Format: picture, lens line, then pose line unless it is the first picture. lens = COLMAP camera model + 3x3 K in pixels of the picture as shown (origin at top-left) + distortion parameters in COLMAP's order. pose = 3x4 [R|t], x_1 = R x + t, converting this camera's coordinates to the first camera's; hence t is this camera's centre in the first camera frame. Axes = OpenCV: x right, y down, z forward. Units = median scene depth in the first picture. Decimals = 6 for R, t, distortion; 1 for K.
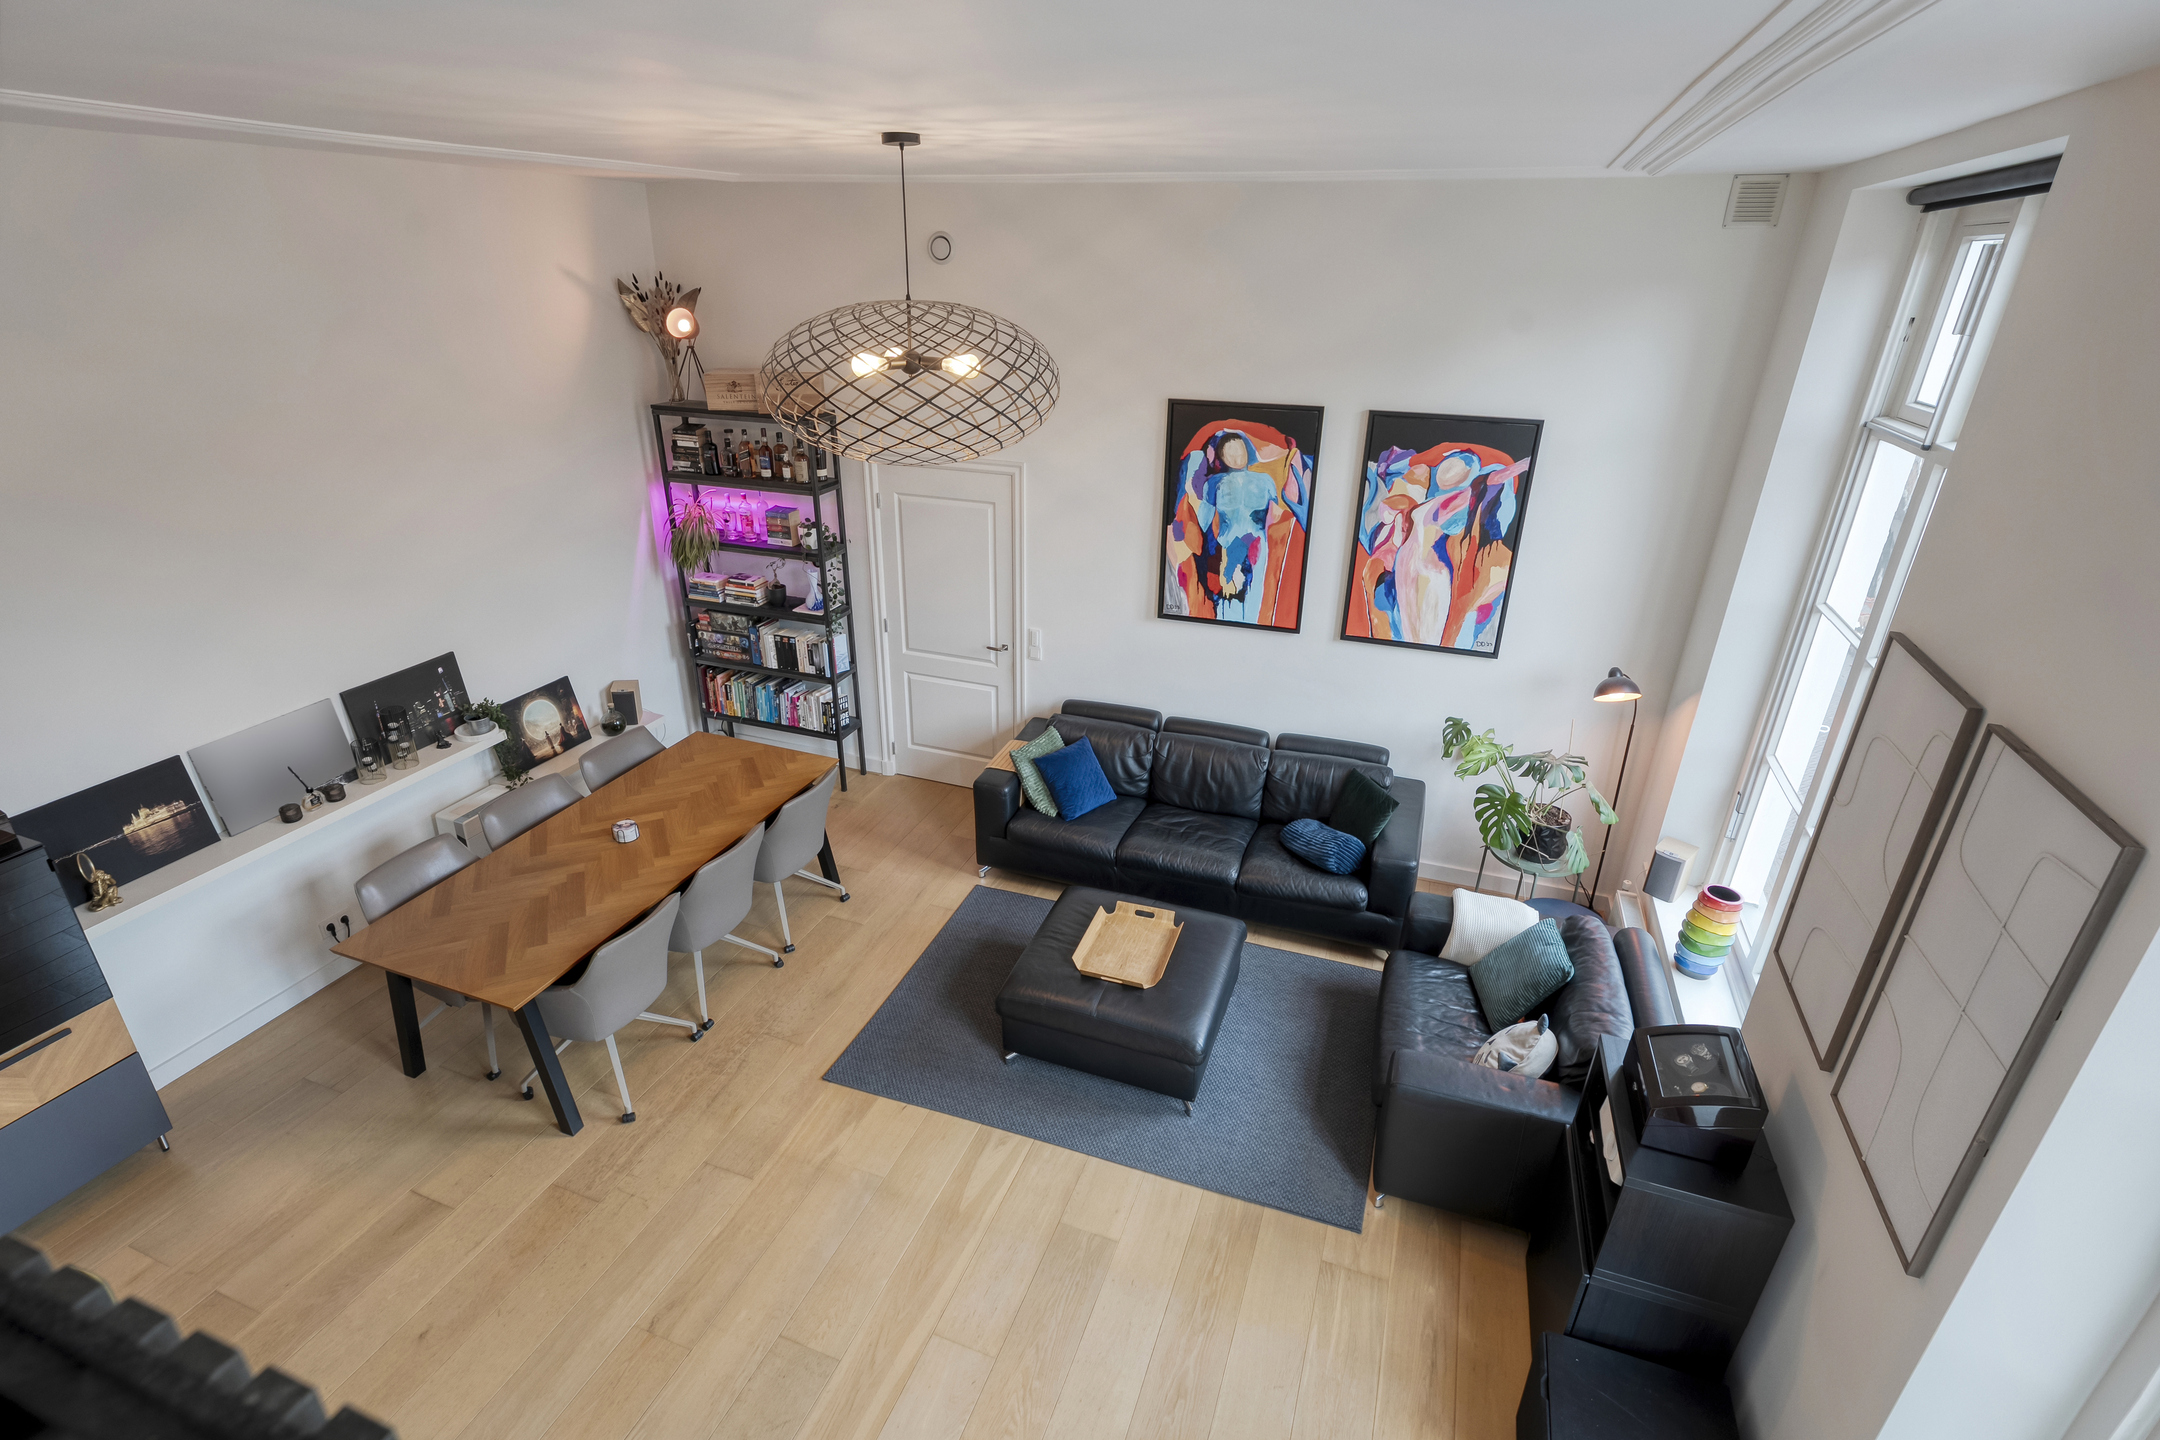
lens RADIAL K [[1016.1, 0, 1081.1], [0, 1016.1, 721.9], [0, 0, 1]] dist [-0.003167, -0.001128]
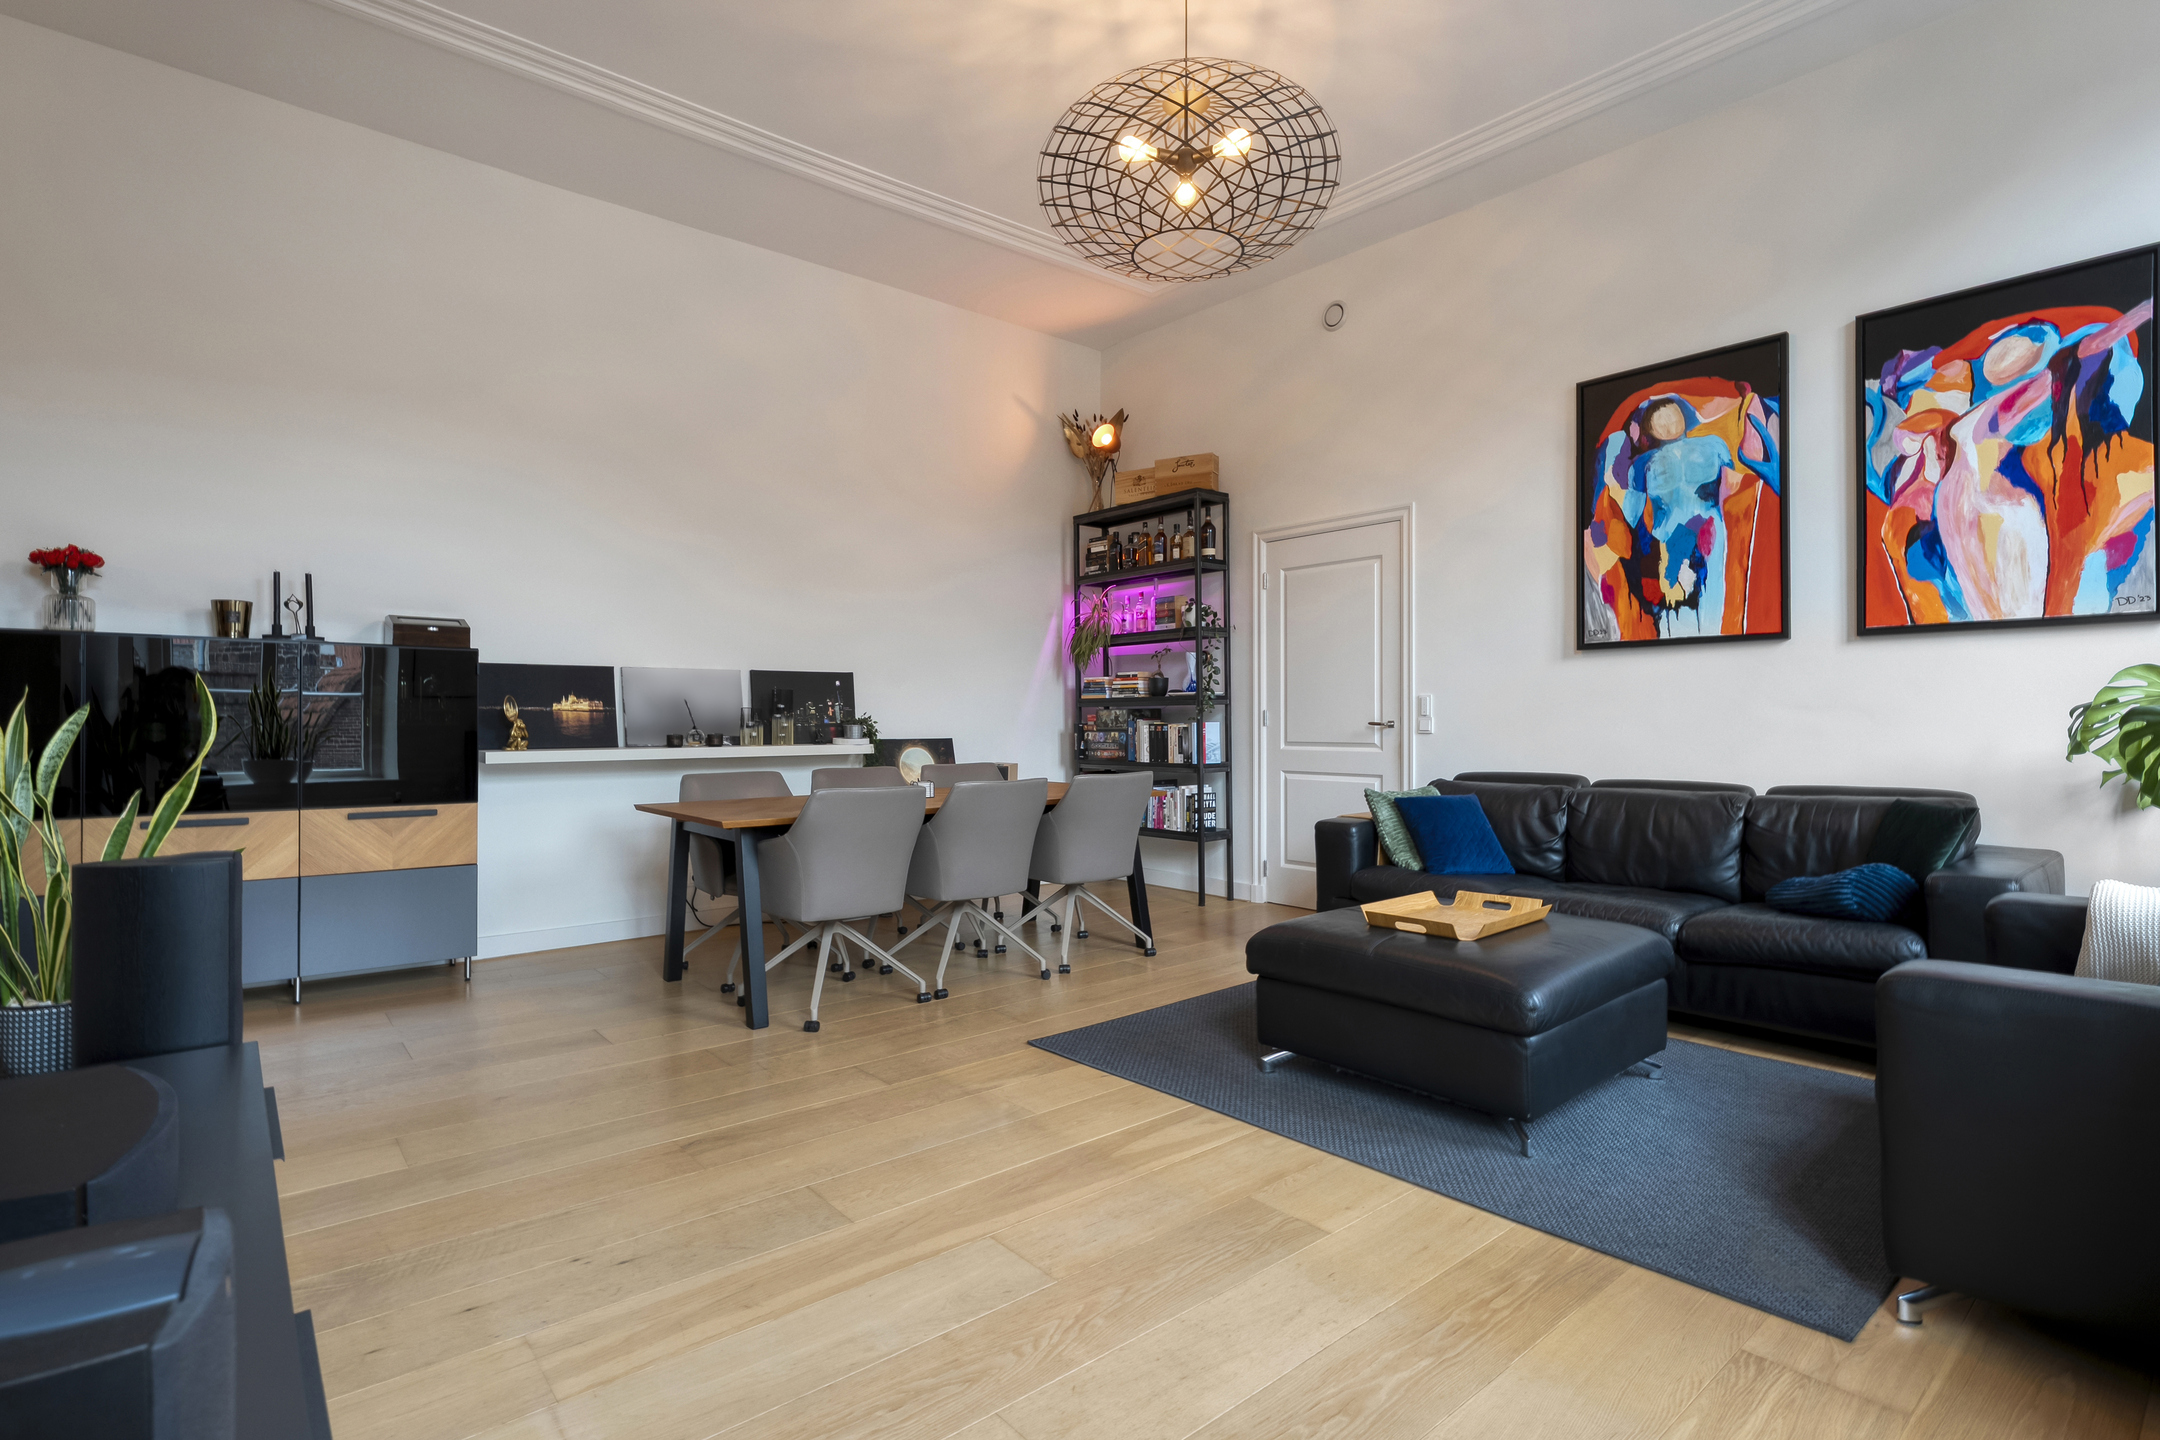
lens RADIAL K [[1037.6, 0, 1083.1], [0, 1037.6, 718.2], [0, 0, 1]] dist [0.001579, -0.001941]
pose [[0.872555, -0.021372, -0.488048, 0.140730], [-0.184691, 0.910460, -0.370069, 0.330588], [0.452258, 0.413044, 0.790480, 0.233101]]
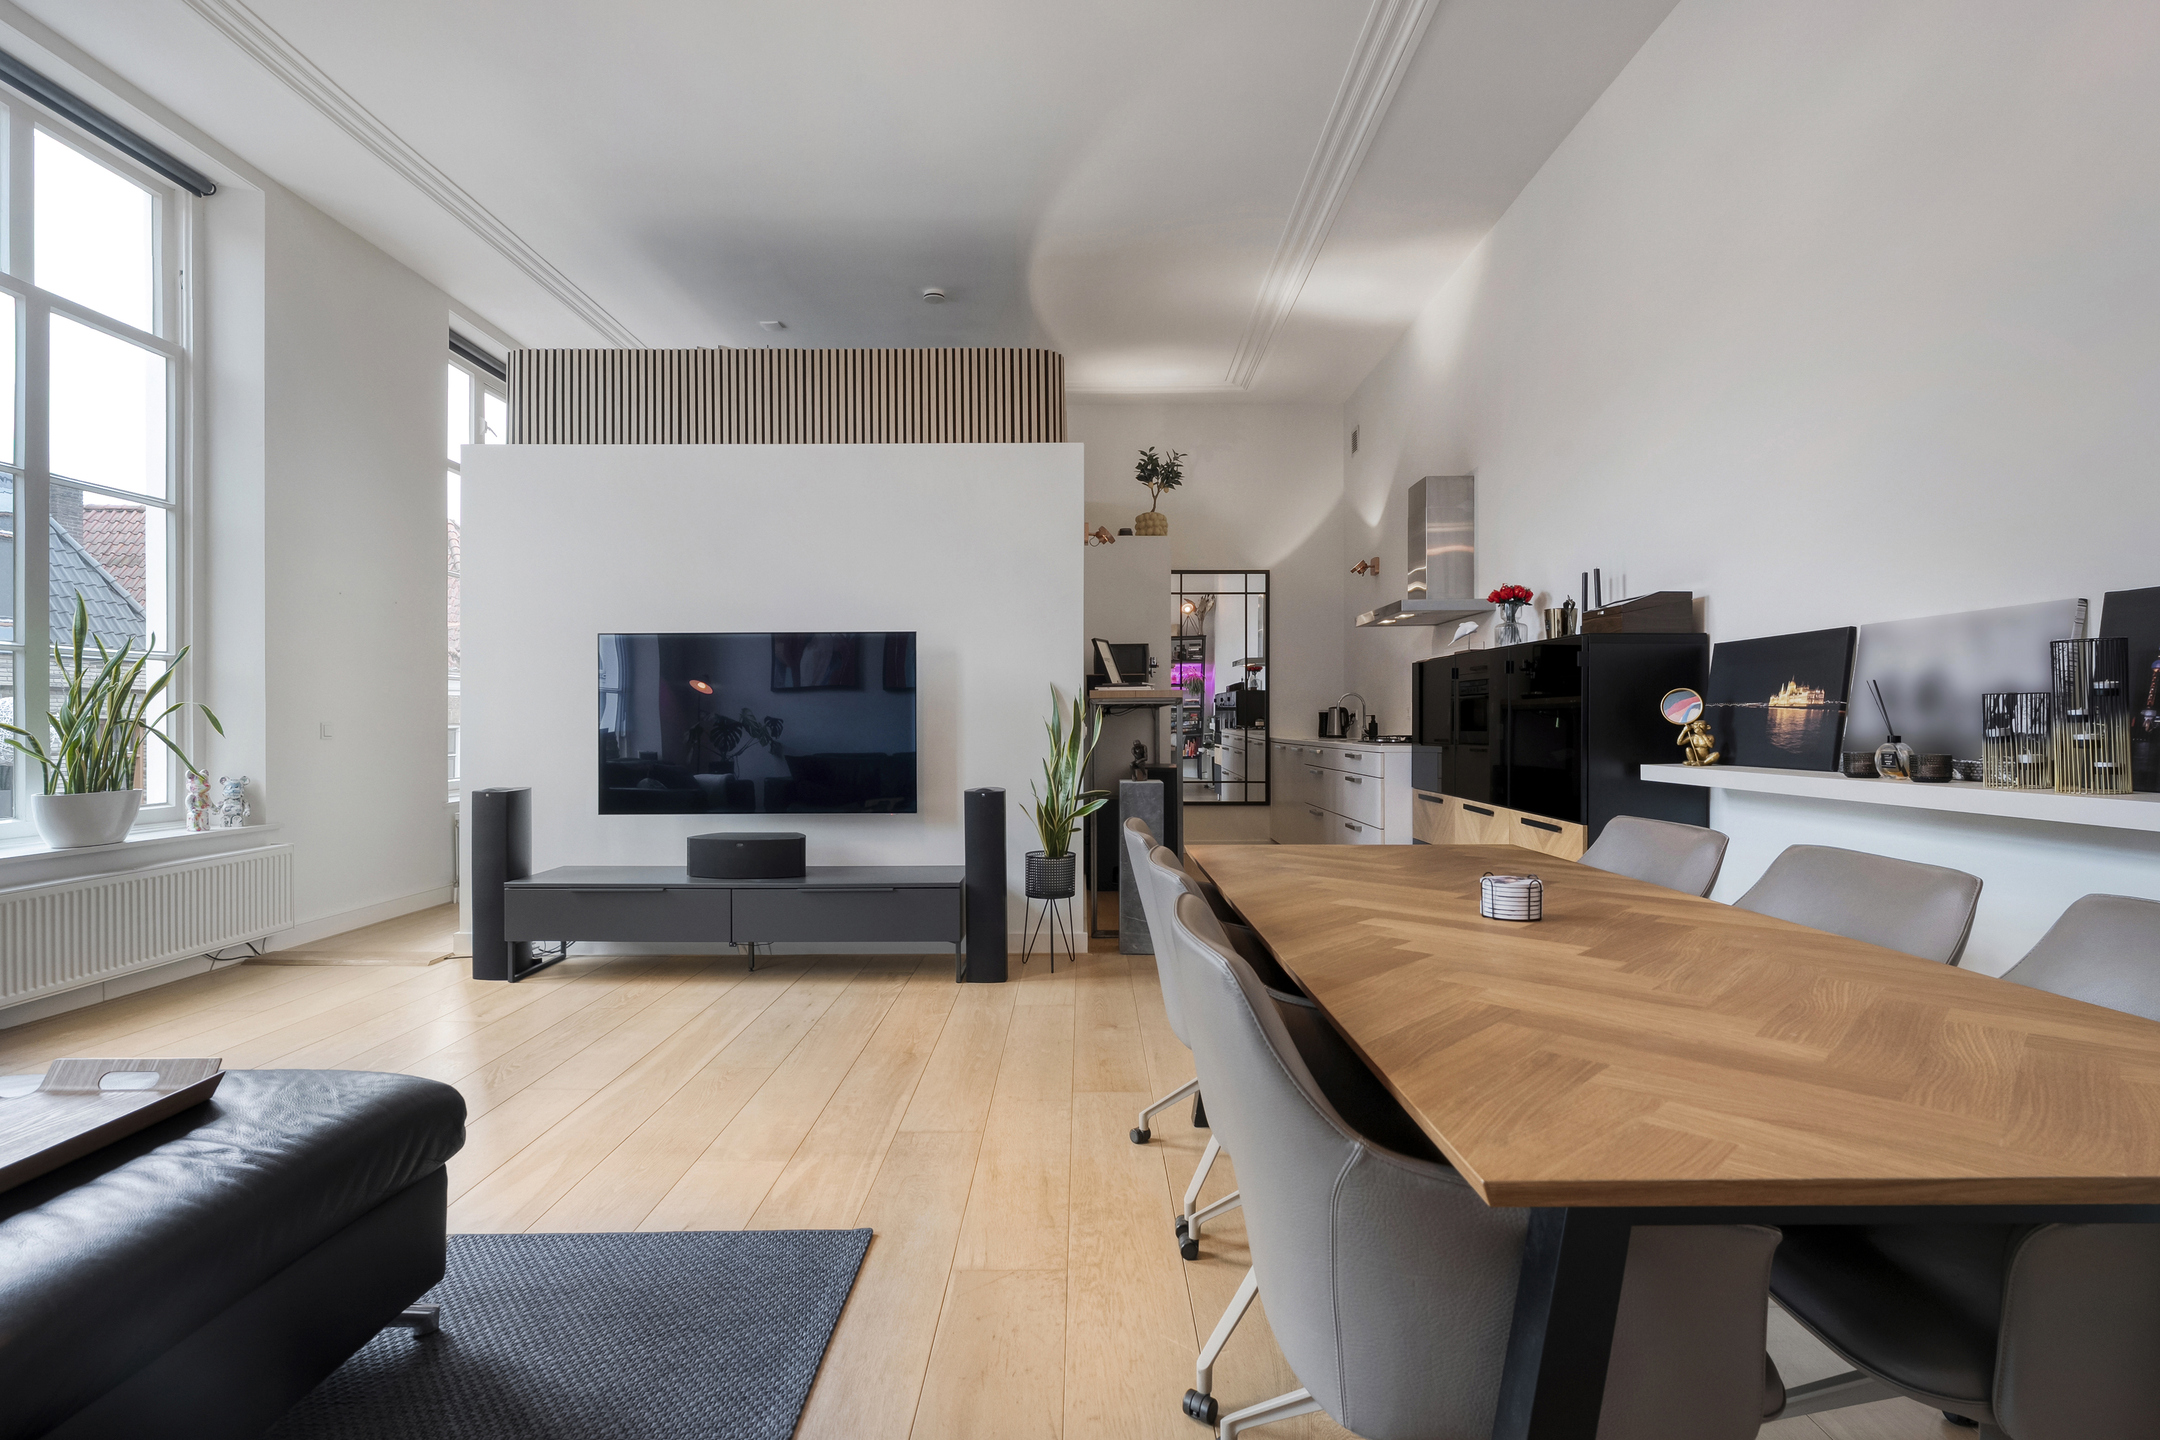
lens RADIAL K [[1037.6, 0, 1070.9], [0, 1037.6, 702.3], [0, 0, 1]] dist [0.001579, -0.001941]
pose [[-0.940238, -0.025410, -0.339567, -0.135220], [-0.156893, 0.917383, 0.365777, -0.068030], [0.302219, 0.397194, -0.866545, 1.096711]]
